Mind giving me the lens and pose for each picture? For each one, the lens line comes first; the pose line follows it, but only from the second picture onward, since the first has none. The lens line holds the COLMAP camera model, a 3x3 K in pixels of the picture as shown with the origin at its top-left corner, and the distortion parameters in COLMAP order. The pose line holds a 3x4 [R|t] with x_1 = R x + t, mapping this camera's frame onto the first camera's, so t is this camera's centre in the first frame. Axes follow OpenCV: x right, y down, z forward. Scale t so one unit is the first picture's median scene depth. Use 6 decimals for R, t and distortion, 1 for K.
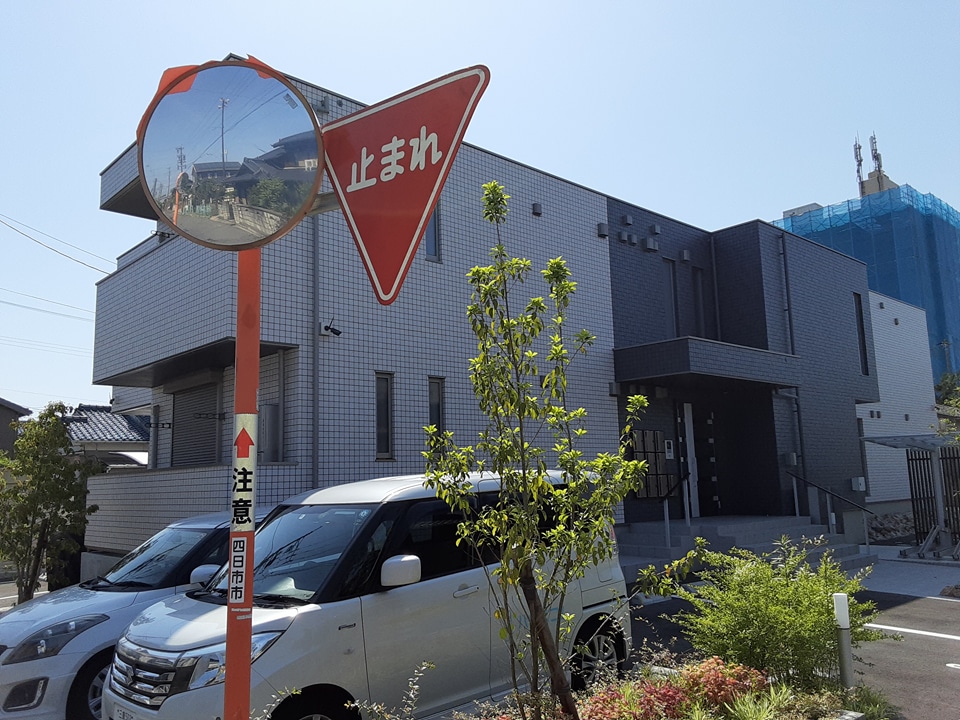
lens RADIAL K [[783.9, 0, 473.0], [0, 783.9, 360.5], [0, 0, 1]] dist [0.091075, -0.097222]
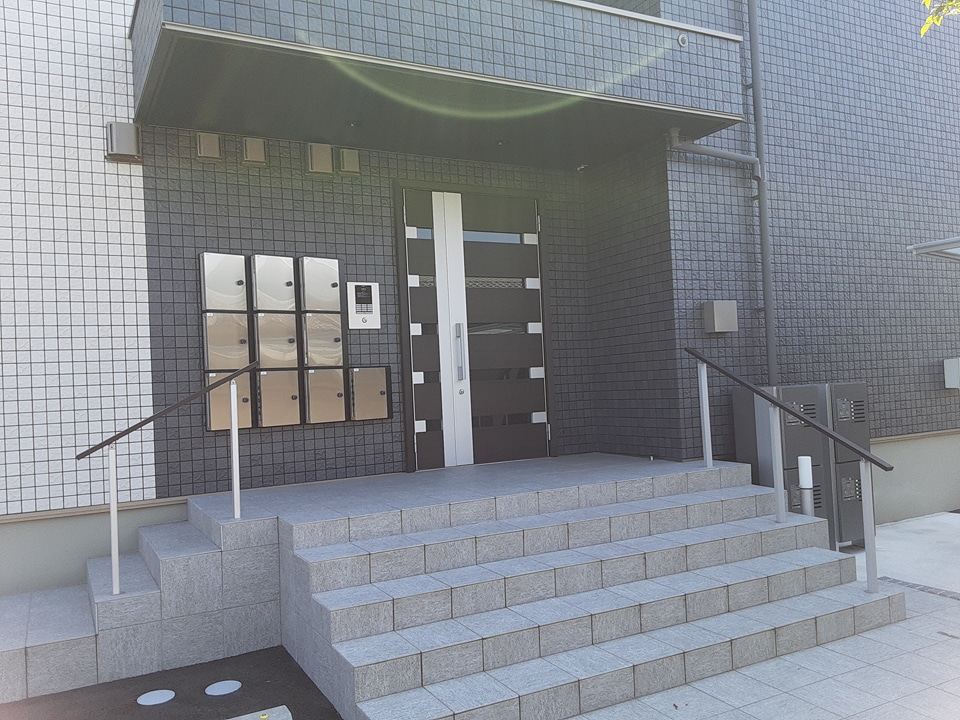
lens RADIAL K [[783.9, 0, 480.0], [0, 783.9, 360.6], [0, 0, 1]] dist [0.091075, -0.097222]
pose [[0.971465, -0.032268, -0.234979, 0.394349], [0.062071, 0.990763, 0.120562, 0.095042], [0.228918, -0.131707, 0.964495, 0.616840]]
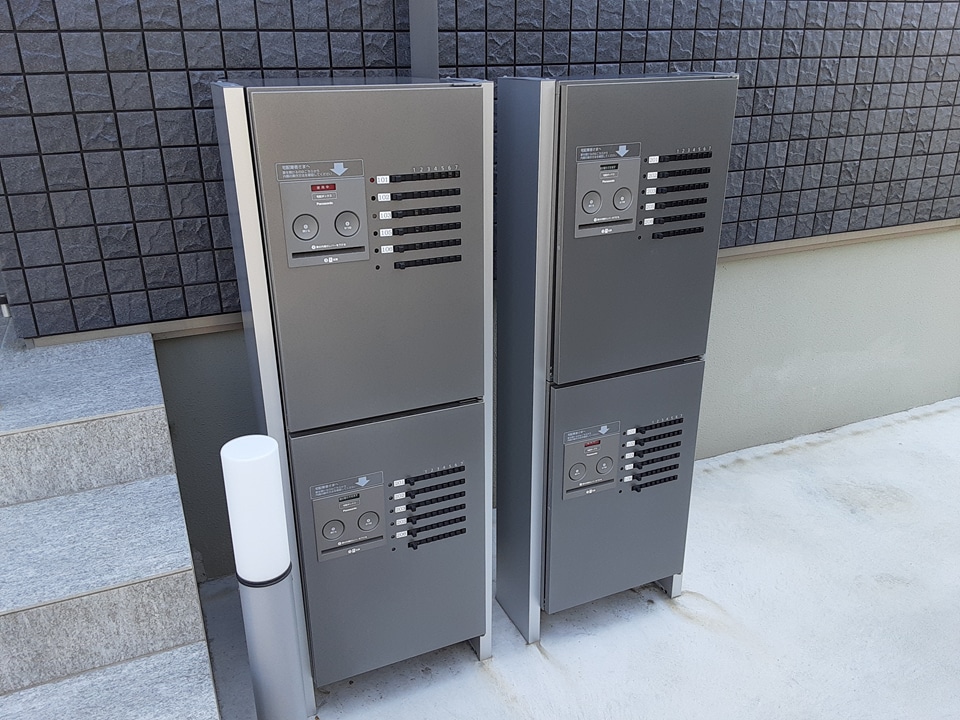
lens RADIAL K [[783.9, 0, 481.0], [0, 783.9, 358.6], [0, 0, 1]] dist [0.091075, -0.097222]
pose [[0.946965, 0.130677, -0.293565, 0.496518], [0.035503, 0.865434, 0.499763, 0.146865], [0.319368, -0.483681, 0.814897, 0.947365]]
